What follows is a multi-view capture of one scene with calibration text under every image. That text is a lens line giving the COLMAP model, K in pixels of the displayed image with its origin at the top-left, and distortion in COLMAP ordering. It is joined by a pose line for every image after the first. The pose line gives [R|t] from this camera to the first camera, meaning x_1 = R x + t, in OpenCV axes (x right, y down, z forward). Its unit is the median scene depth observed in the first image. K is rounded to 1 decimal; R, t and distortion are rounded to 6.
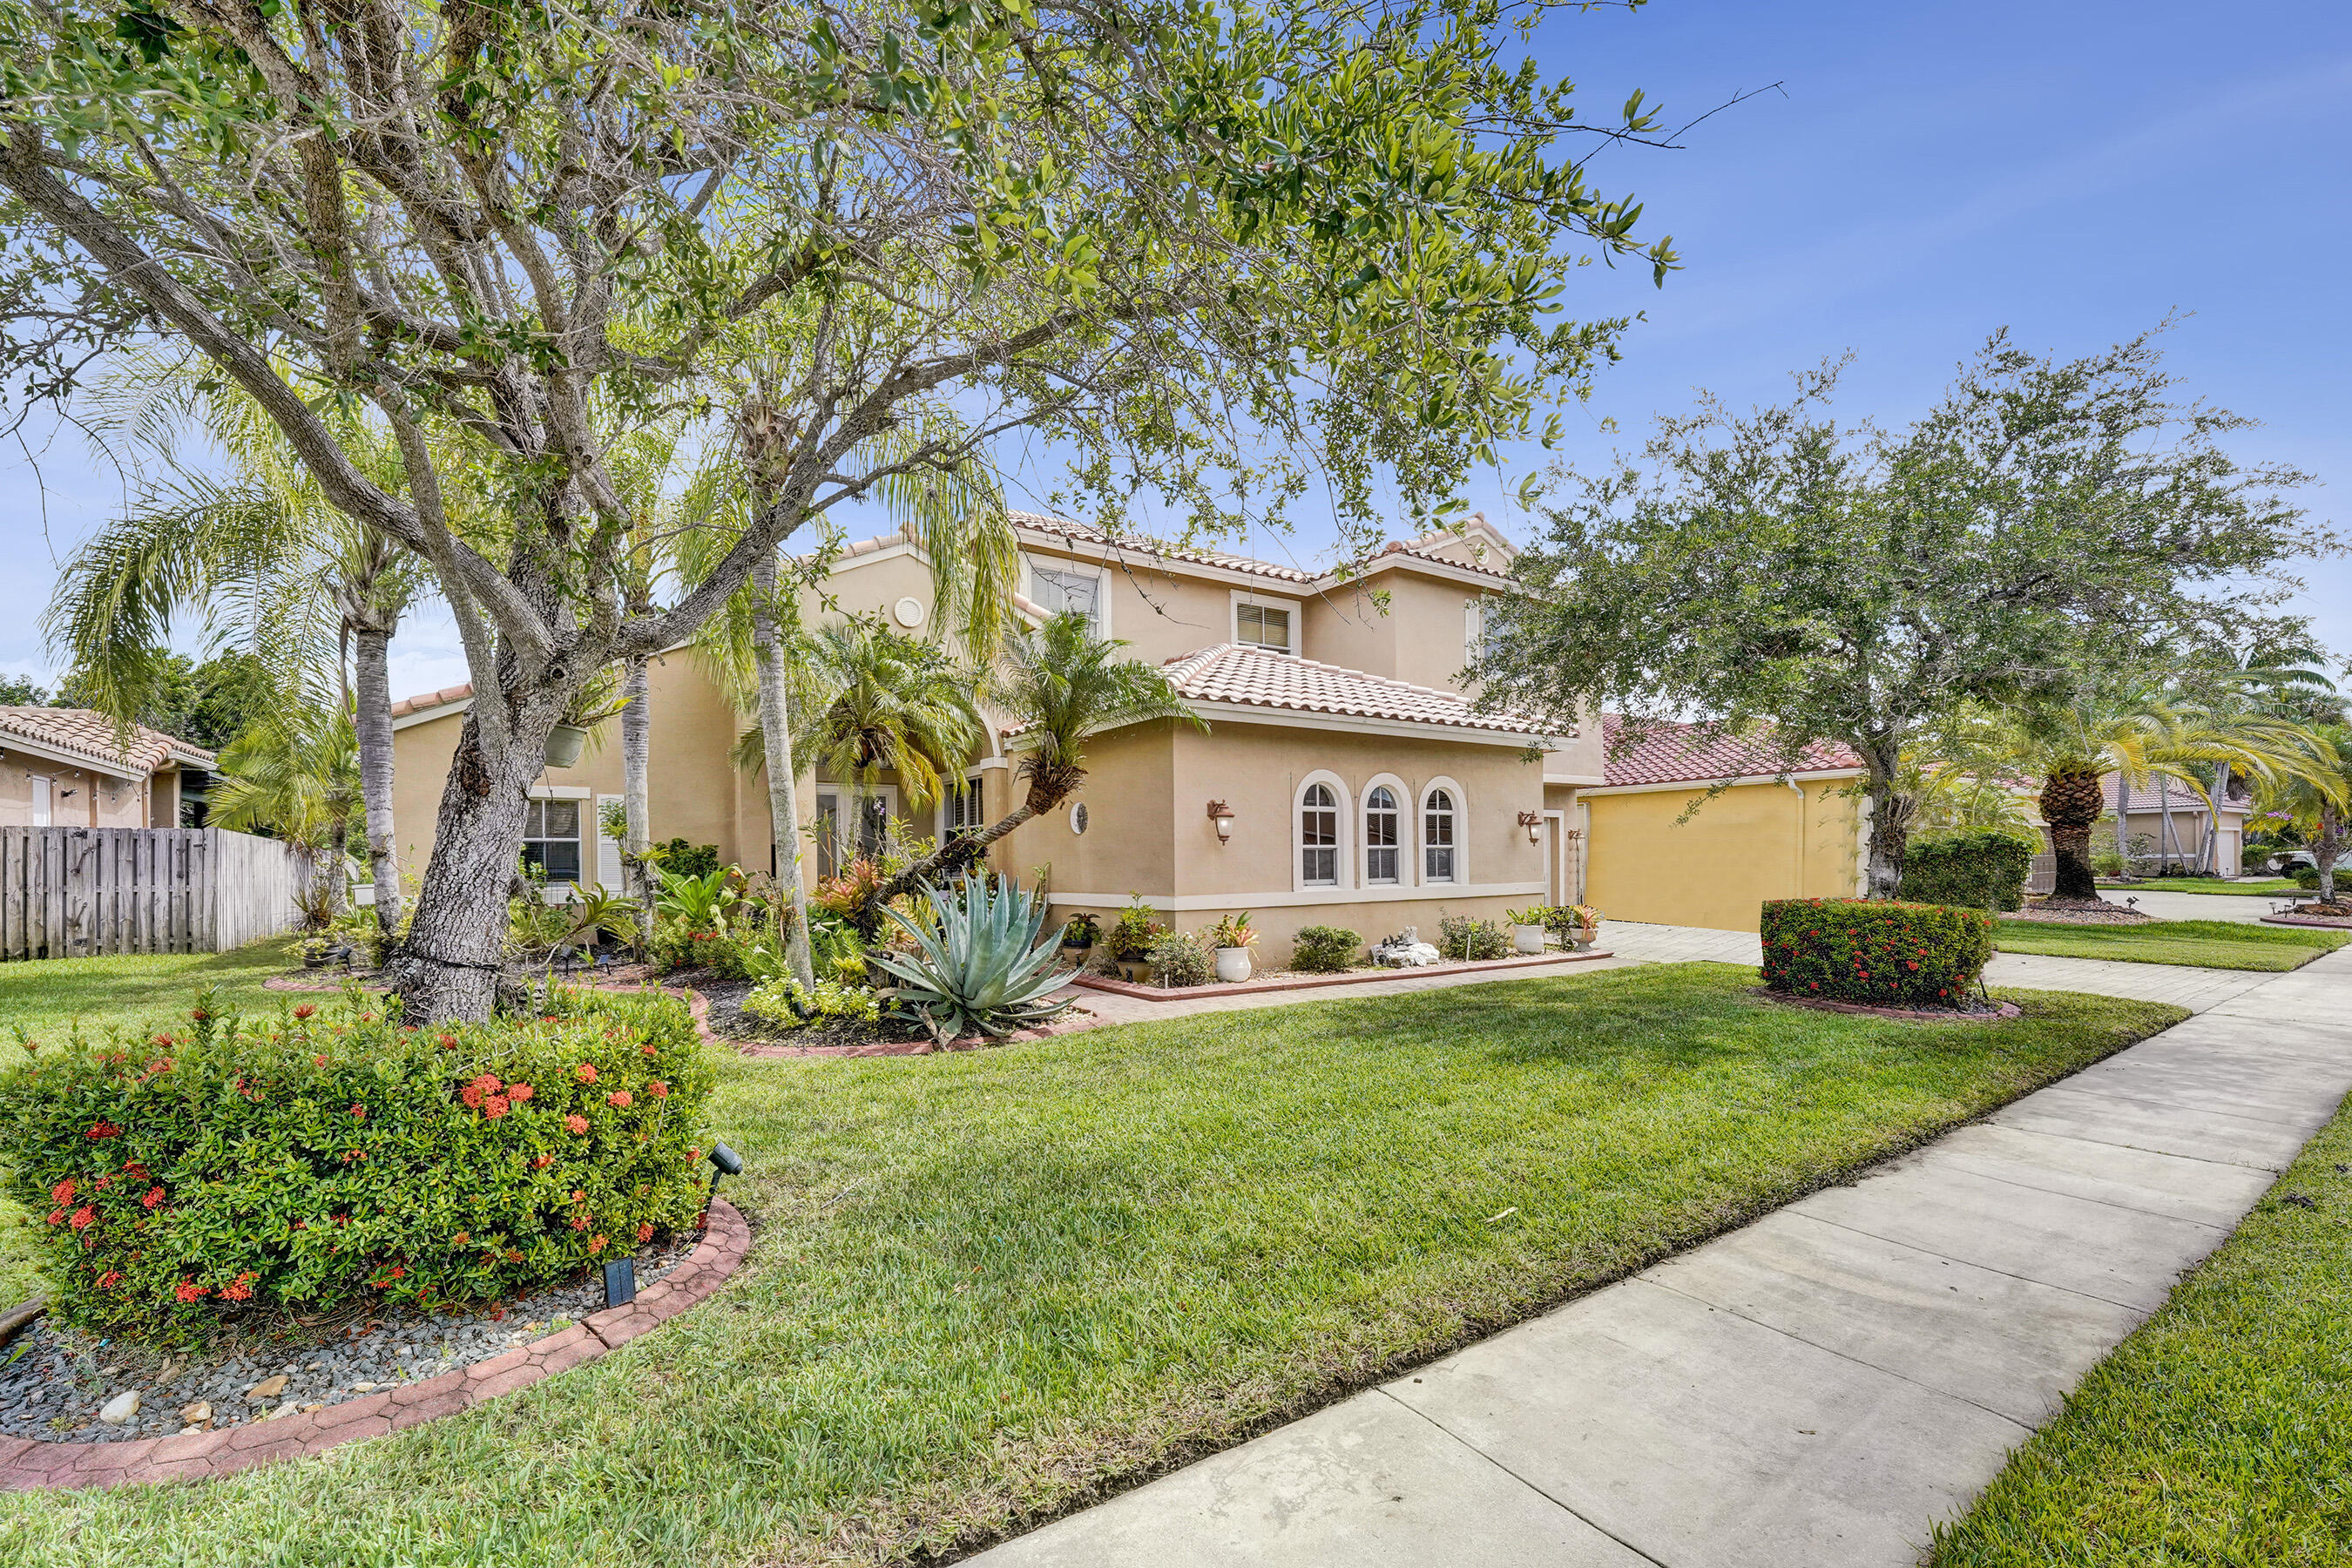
lens RADIAL K [[1000.8, 0, 1024.3], [0, 1000.8, 842.3], [0, 0, 1]] dist [-0.013103, 0.000041]
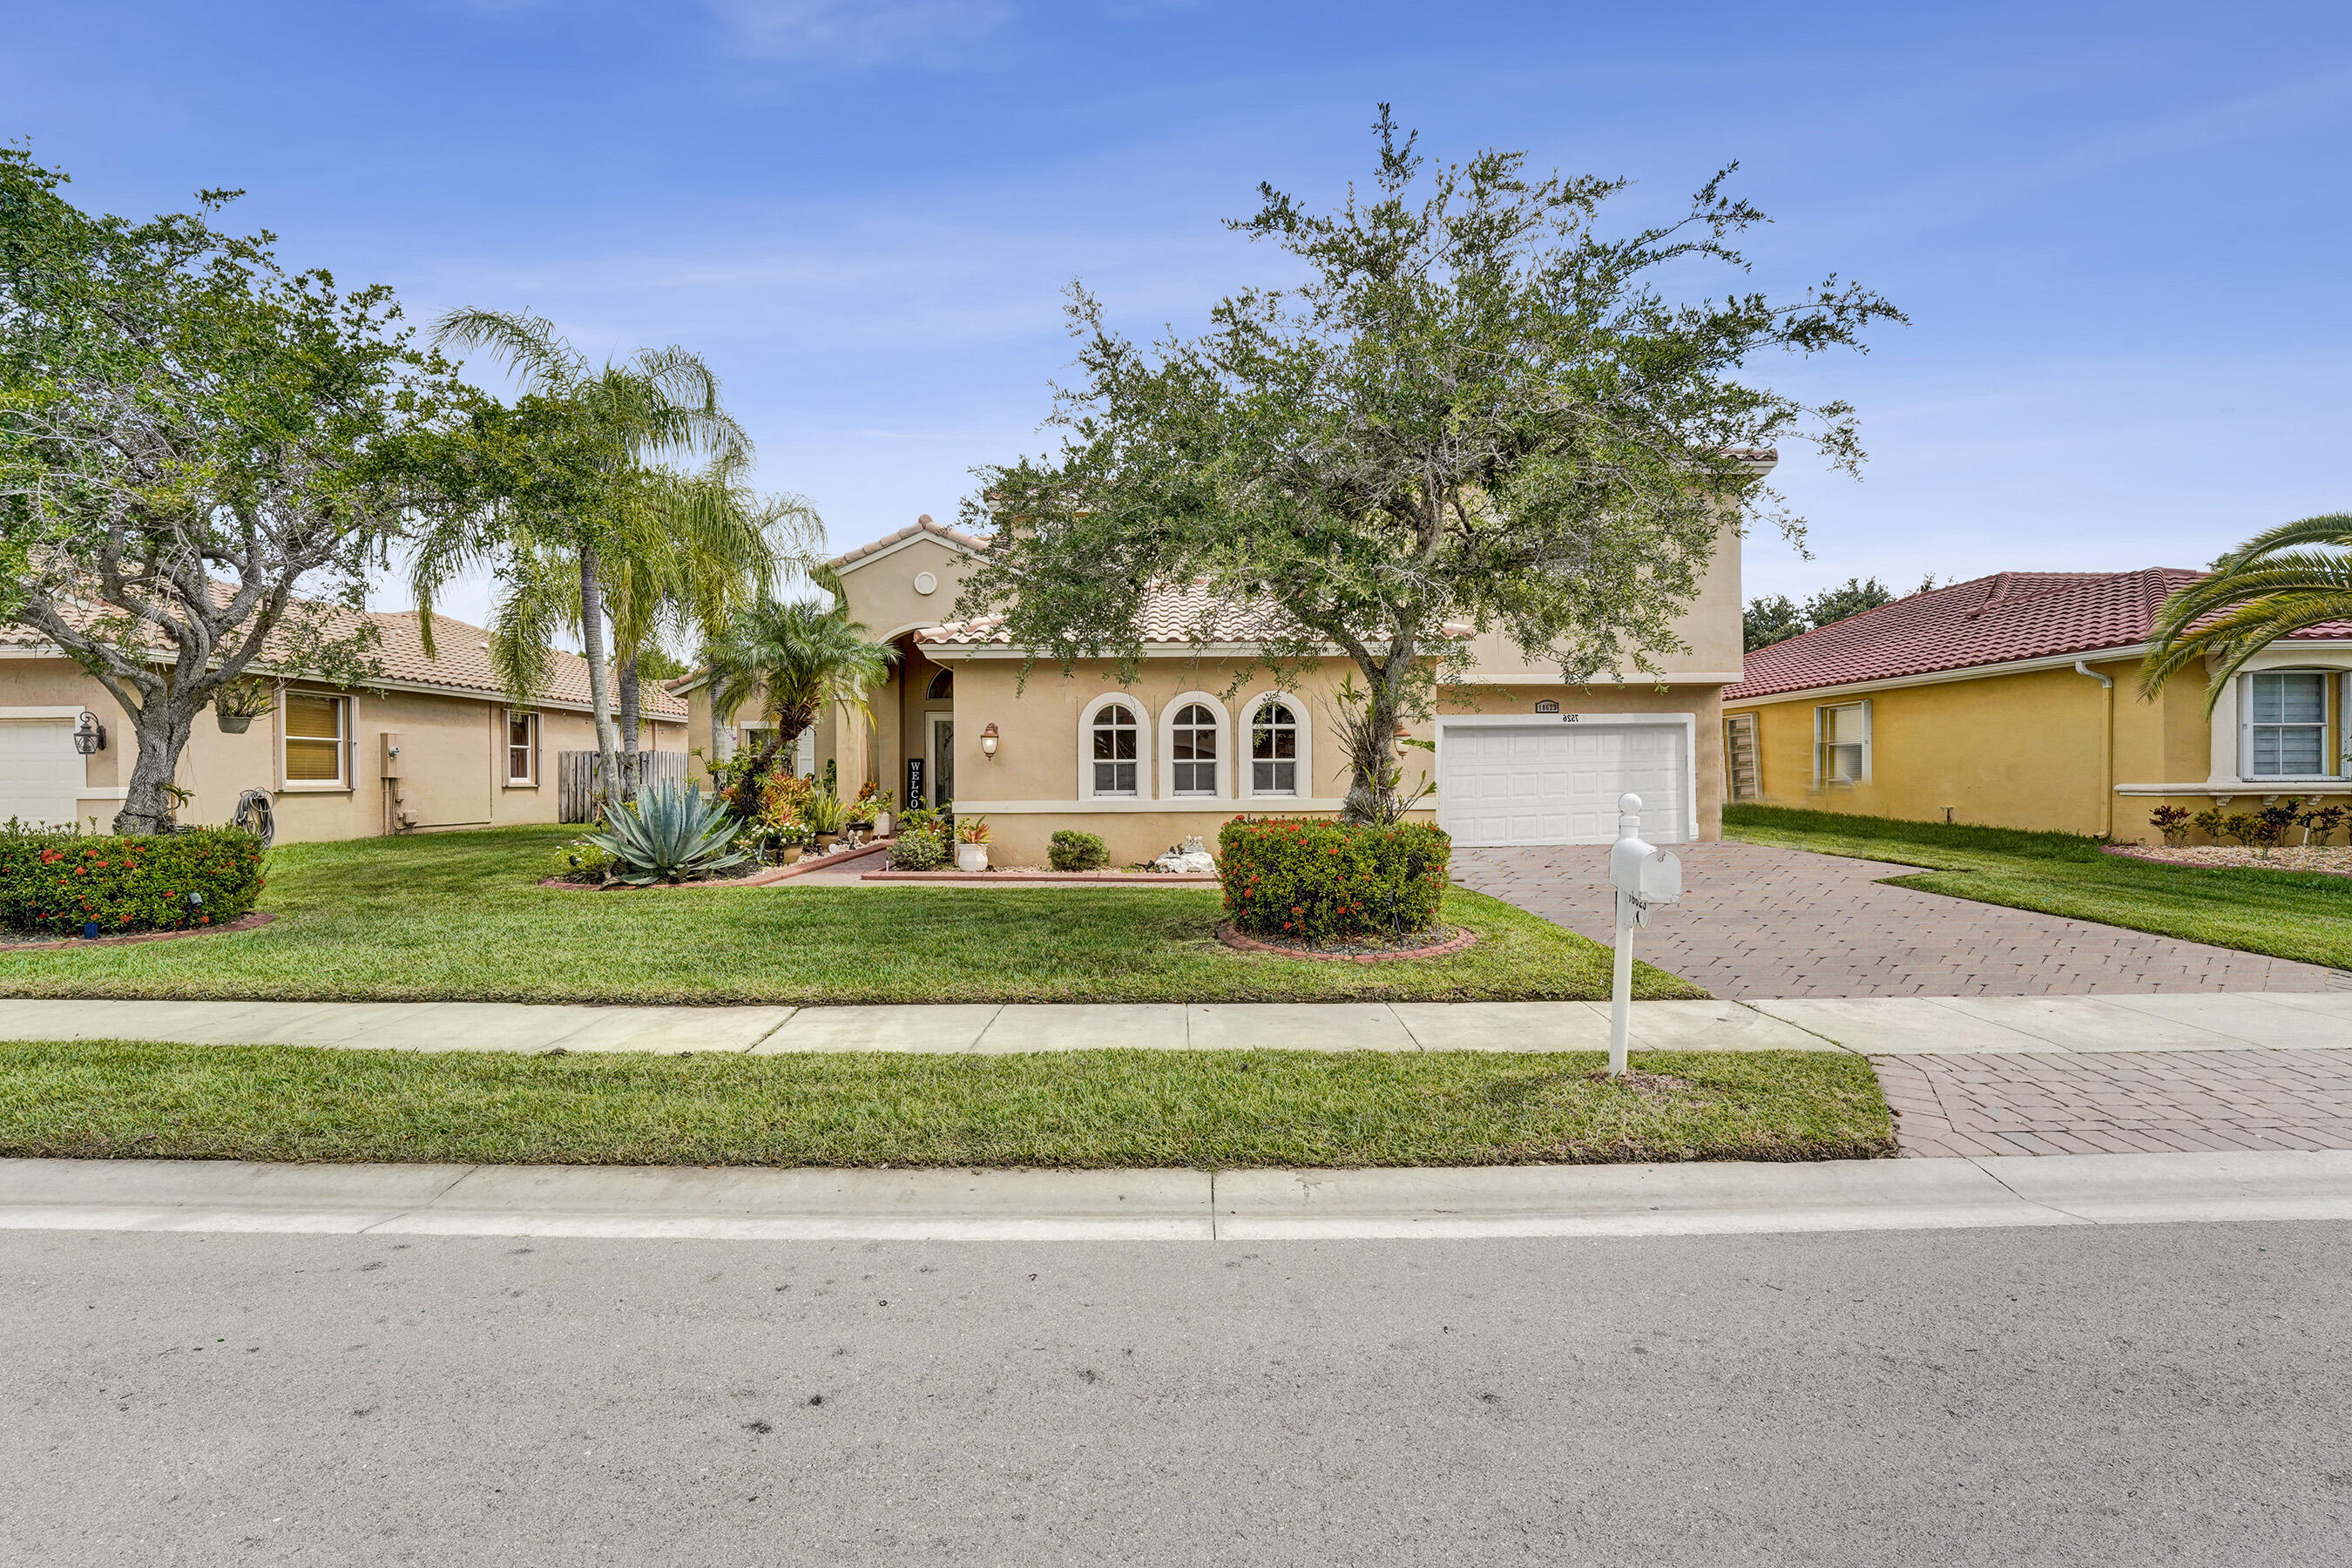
lens RADIAL K [[941.2, 0, 1212.2], [0, 941.2, 760.3], [0, 0, 1]] dist [-0.002199, 0.000018]
pose [[0.826518, -0.002901, -0.562903, 0.991648], [0.008937, 0.999928, 0.007969, -0.003926], [0.562839, -0.011617, 0.826485, 0.186961]]
